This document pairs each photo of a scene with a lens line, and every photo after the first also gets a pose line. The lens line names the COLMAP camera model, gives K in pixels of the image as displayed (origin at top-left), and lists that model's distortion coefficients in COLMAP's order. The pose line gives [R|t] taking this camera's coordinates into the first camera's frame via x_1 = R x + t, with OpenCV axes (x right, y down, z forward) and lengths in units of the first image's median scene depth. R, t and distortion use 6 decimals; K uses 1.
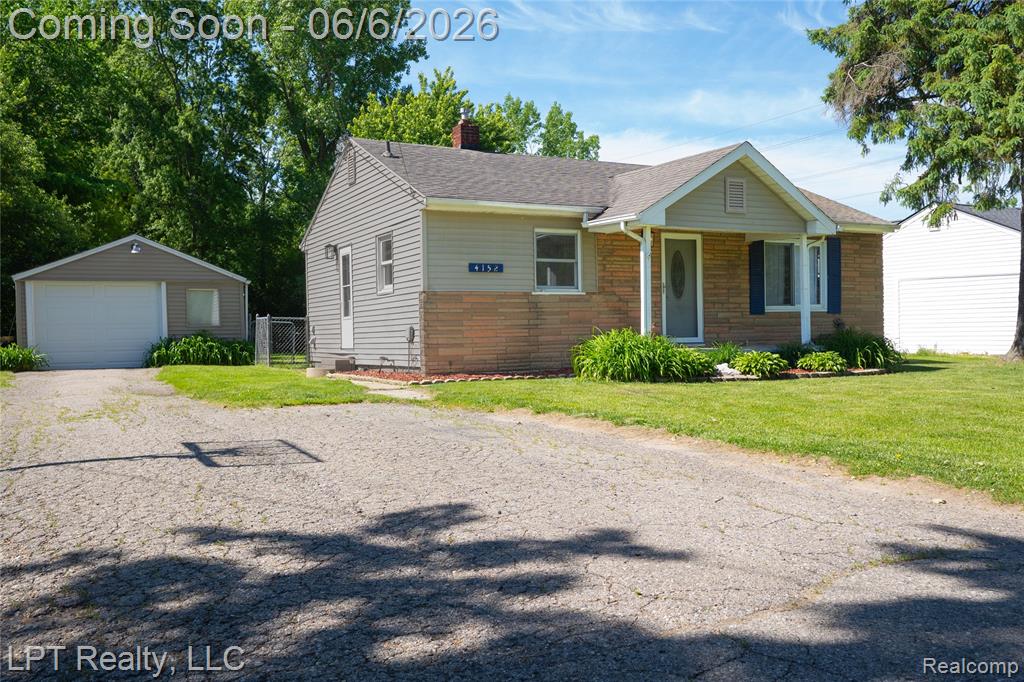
lens RADIAL K [[798.2, 0, 512.4], [0, 798.2, 339.8], [0, 0, 1]] dist [0.000706, 0.000546]
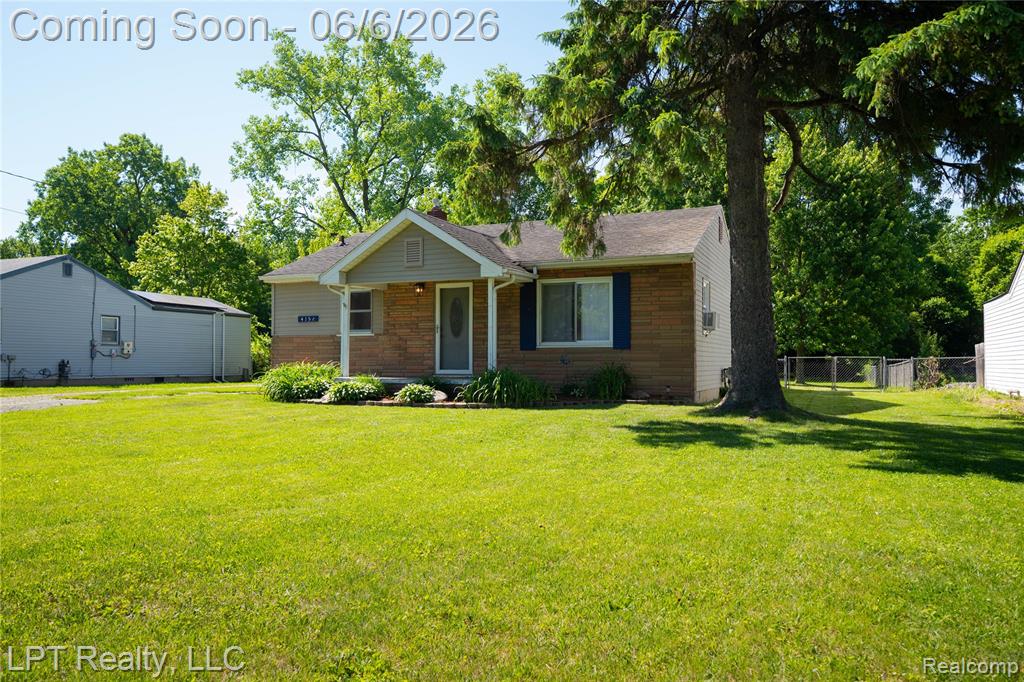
lens RADIAL K [[798.2, 0, 512.3], [0, 798.2, 341.2], [0, 0, 1]] dist [0.000706, 0.000546]
pose [[0.662467, -0.013700, -0.748966, 1.148155], [-0.026558, 0.998775, -0.041761, 0.001907], [0.748620, 0.047556, 0.661292, 0.271207]]
